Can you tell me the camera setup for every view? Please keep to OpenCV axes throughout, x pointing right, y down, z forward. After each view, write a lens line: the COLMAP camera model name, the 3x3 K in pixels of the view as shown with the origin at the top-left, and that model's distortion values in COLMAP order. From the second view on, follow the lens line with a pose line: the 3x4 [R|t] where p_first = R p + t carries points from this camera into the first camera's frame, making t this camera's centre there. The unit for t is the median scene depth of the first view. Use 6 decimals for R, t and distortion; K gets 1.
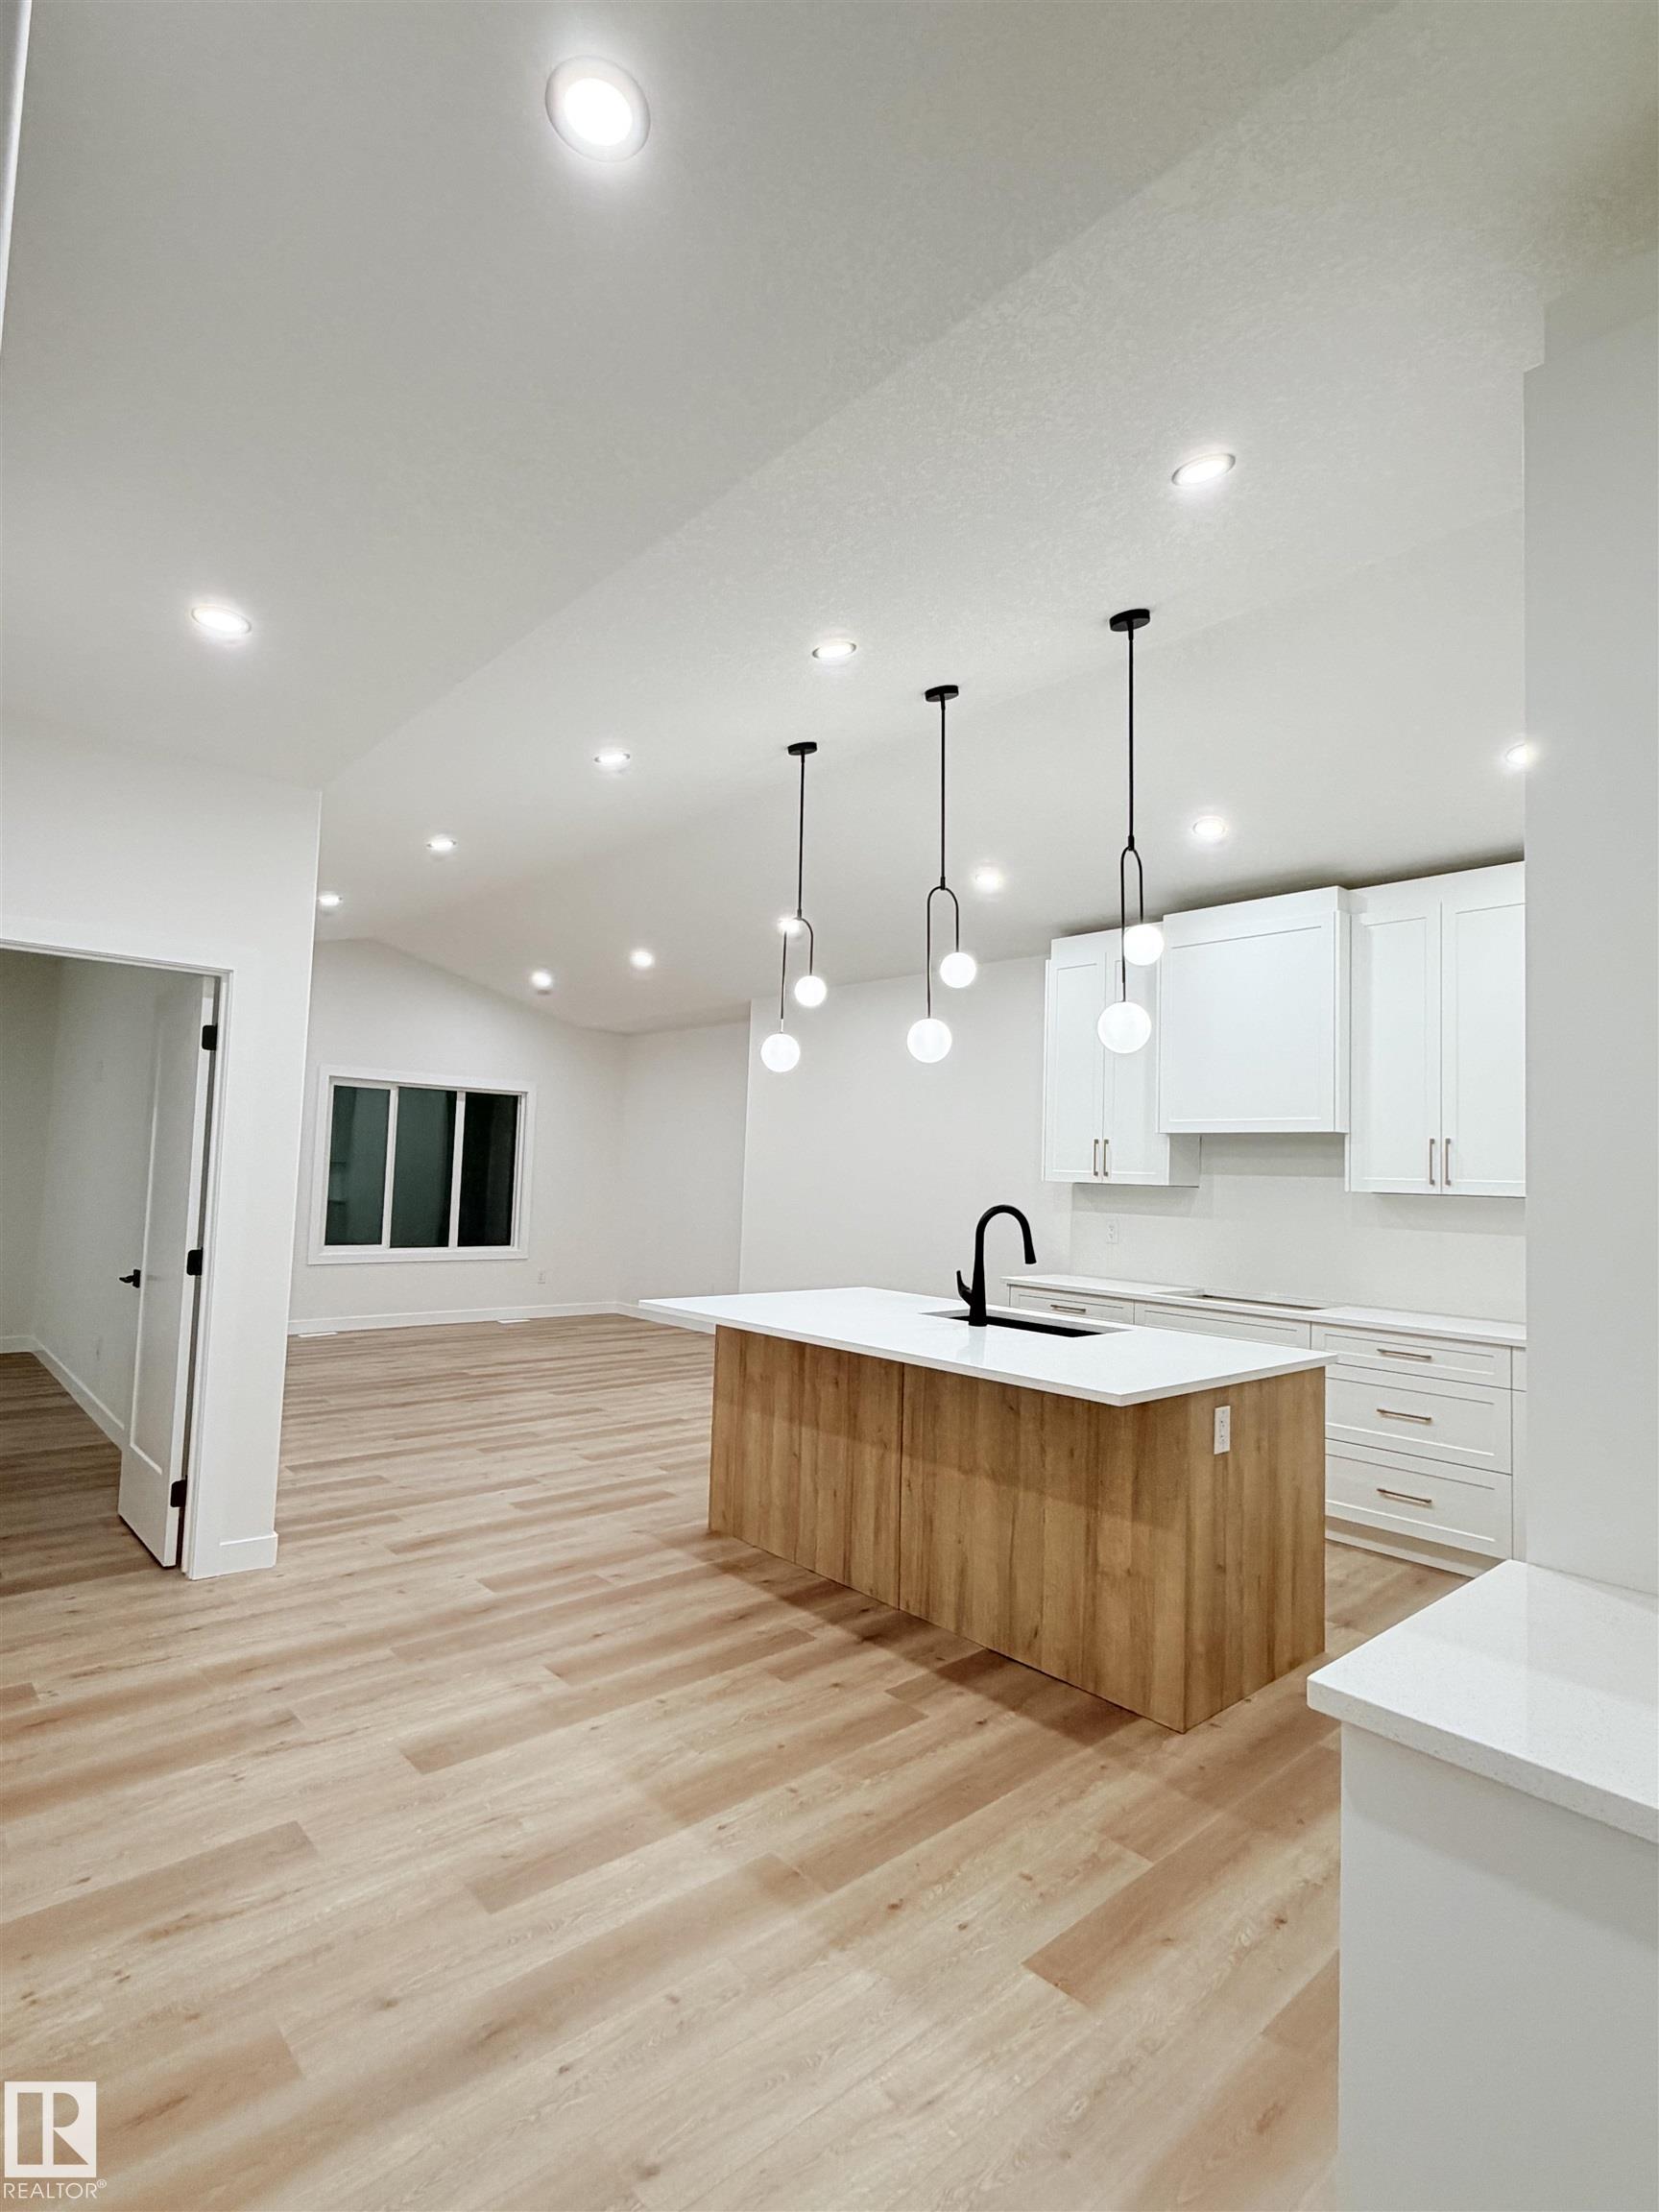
lens RADIAL K [[1079.5, 0, 831.4], [0, 1079.5, 1106.5], [0, 0, 1]] dist [-0.004378, 0.000526]
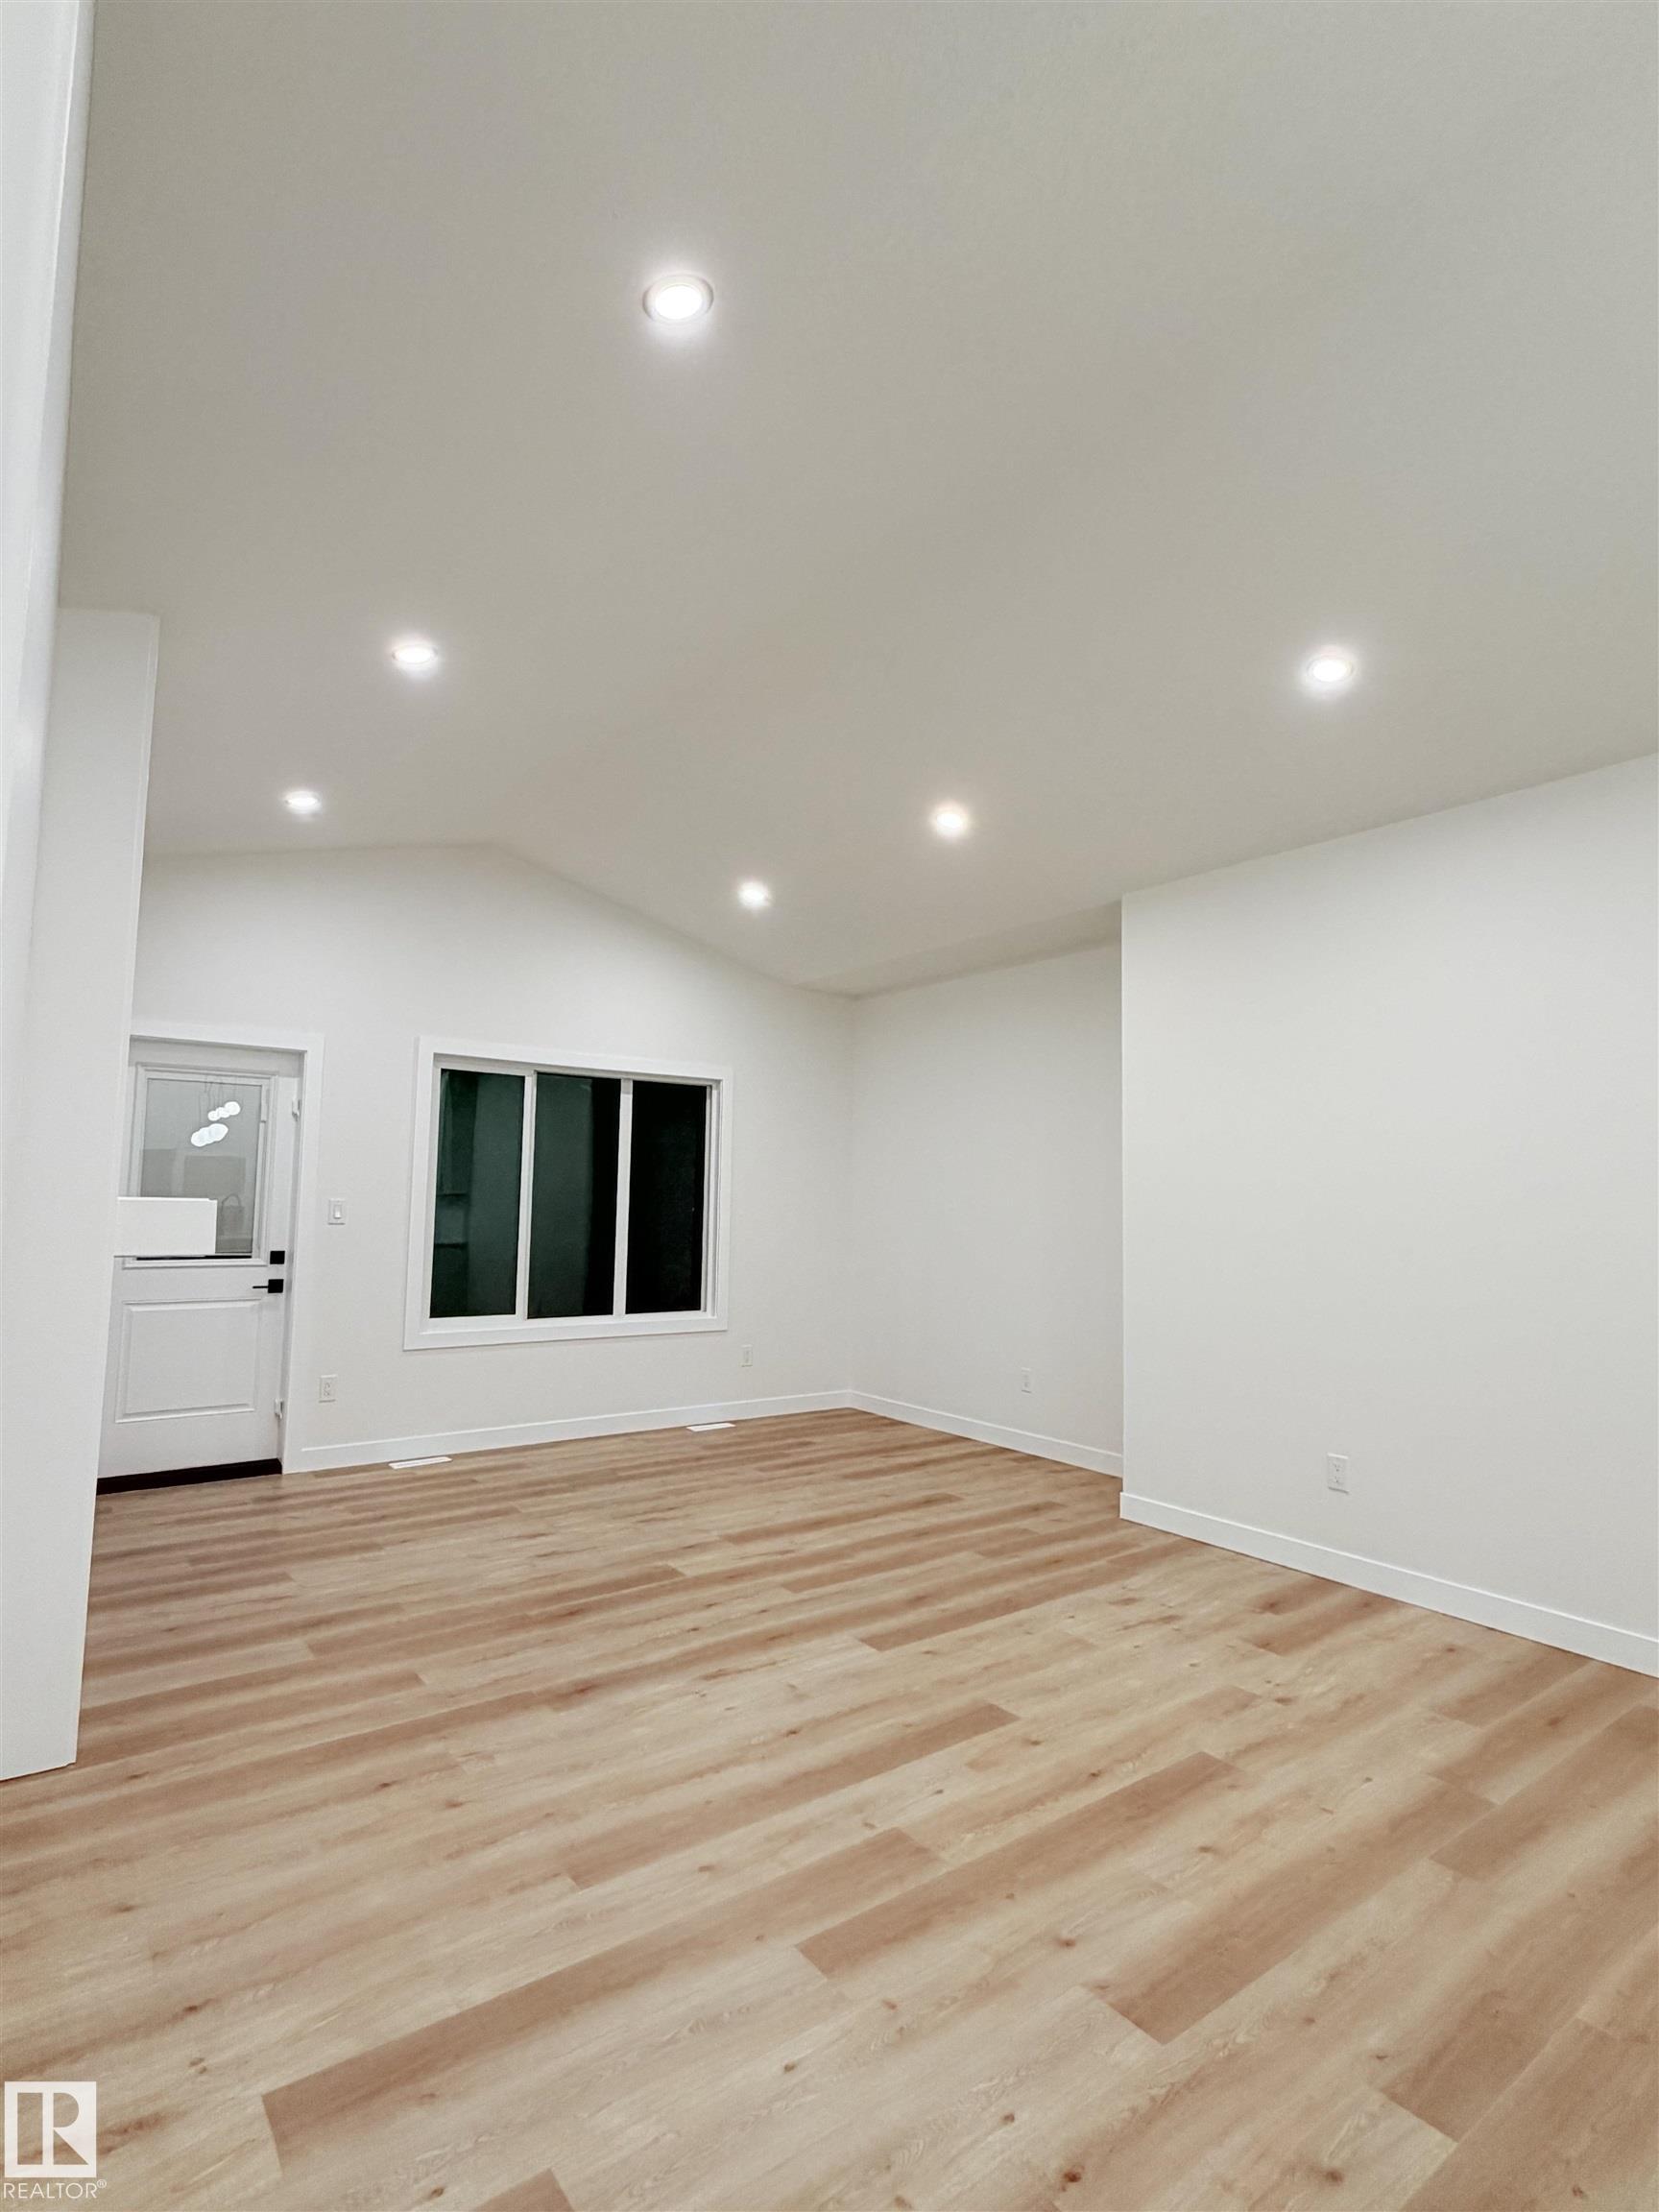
lens RADIAL K [[1079.5, 0, 838.5], [0, 1079.5, 1105.3], [0, 0, 1]] dist [-0.004378, 0.000526]
pose [[0.996197, -0.024729, -0.083551, -0.164241], [0.021712, 0.999086, -0.036827, 0.030650], [0.084385, 0.034873, 0.995823, 0.362687]]
